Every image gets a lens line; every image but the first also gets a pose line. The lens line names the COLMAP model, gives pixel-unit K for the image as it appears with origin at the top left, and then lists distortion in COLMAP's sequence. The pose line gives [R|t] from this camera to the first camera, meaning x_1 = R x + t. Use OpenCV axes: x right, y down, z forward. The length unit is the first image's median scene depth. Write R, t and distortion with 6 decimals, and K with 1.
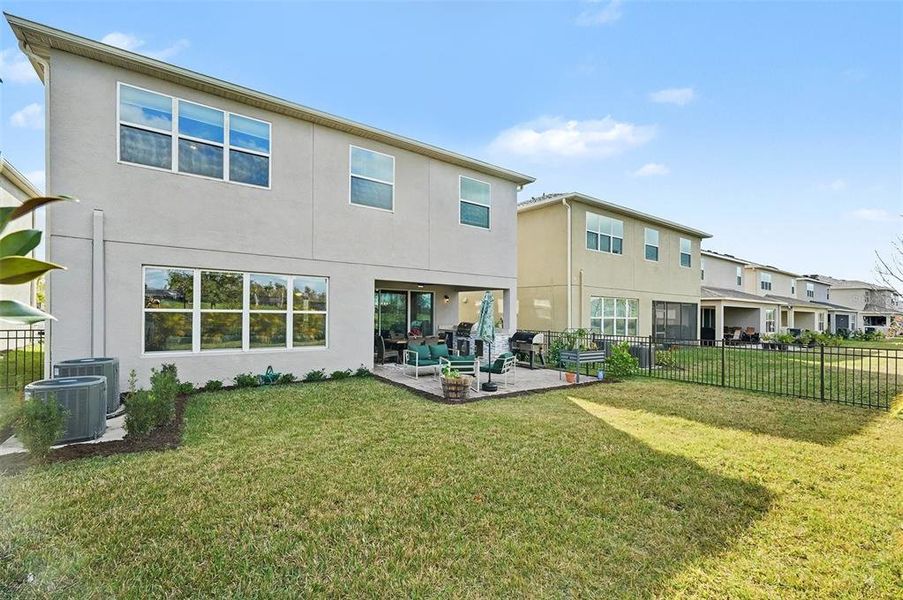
lens RADIAL K [[407.2, 0, 451.5], [0, 407.2, 300.0], [0, 0, 1]] dist [-0.002500, -0.000039]
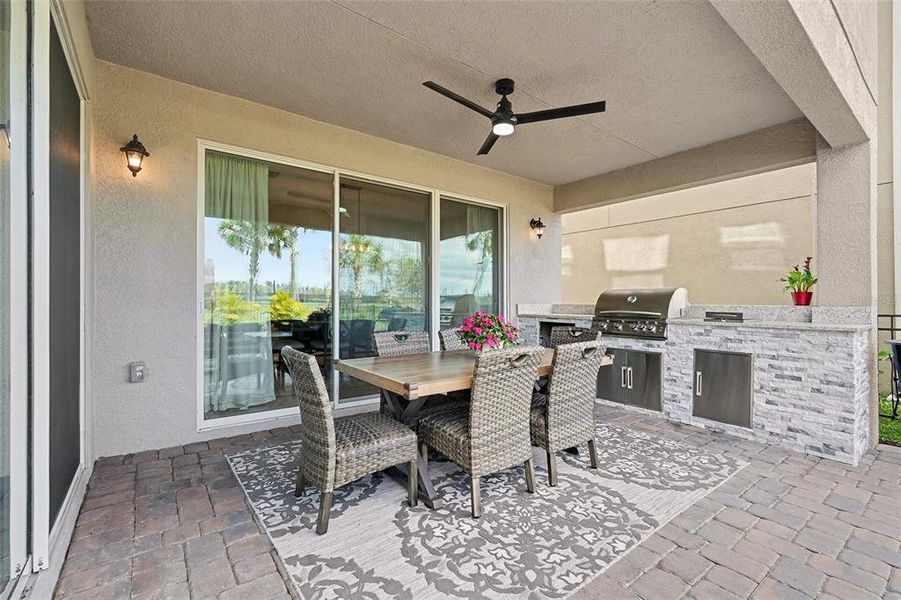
lens RADIAL K [[397.5, 0, 450.5], [0, 397.5, 300.0], [0, 0, 1]] dist [-0.002334, -0.000119]
pose [[0.999739, -0.016199, 0.016097, -0.148614], [0.015815, 0.999593, 0.023735, 0.078851], [-0.016475, -0.023474, 0.999589, 1.043980]]
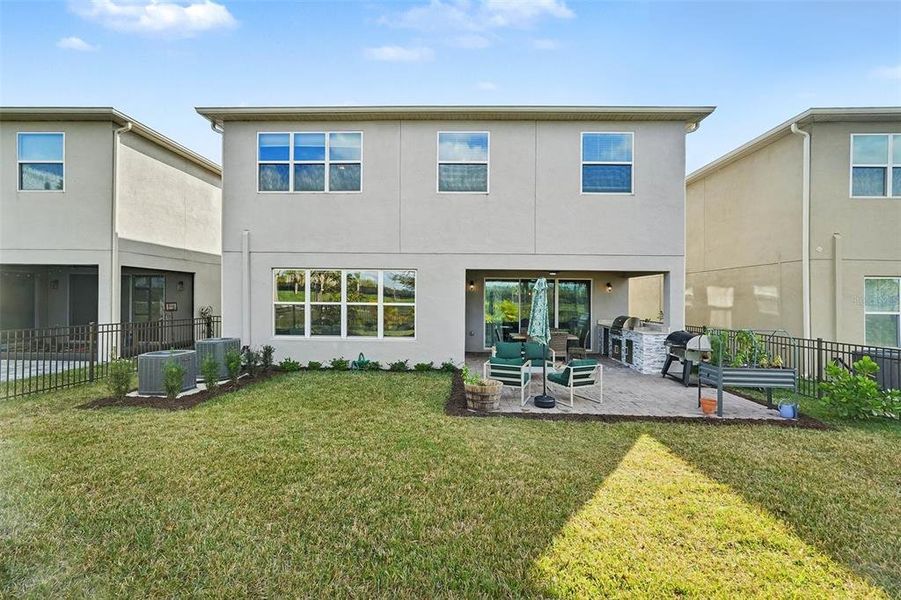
lens RADIAL K [[397.5, 0, 450.5], [0, 397.5, 300.0], [0, 0, 1]] dist [-0.002334, -0.000119]
pose [[0.780554, -0.011292, -0.624987, 0.377555], [0.019893, 0.999779, 0.006781, 0.014478], [0.624772, -0.017726, 0.780606, 0.285348]]
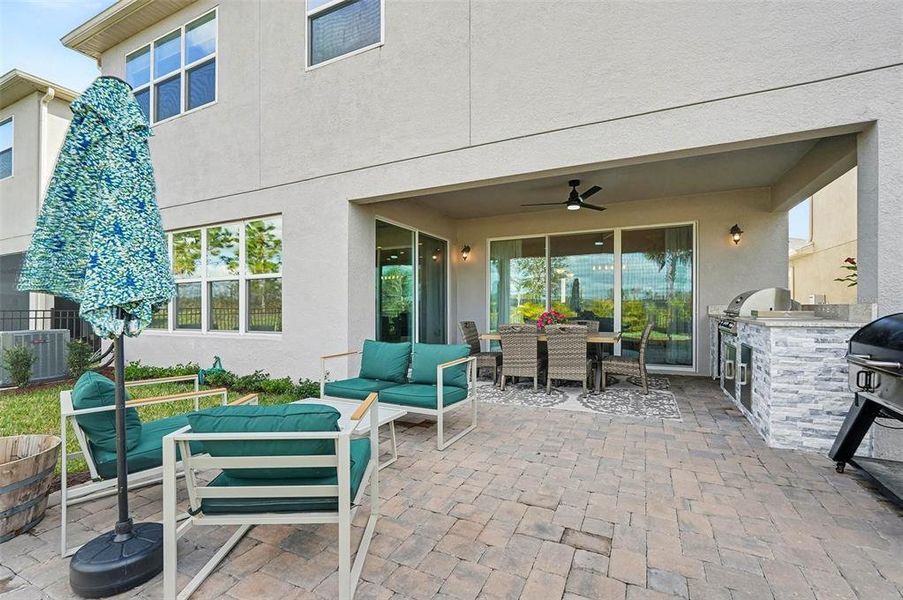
lens RADIAL K [[401.8, 0, 451.5], [0, 401.8, 300.0], [0, 0, 1]] dist [-0.002234, -0.000478]
pose [[0.458106, -0.040662, -0.887967, 0.311425], [0.038415, 0.998926, -0.025924, 0.089784], [0.888067, -0.022235, 0.459176, 0.948231]]
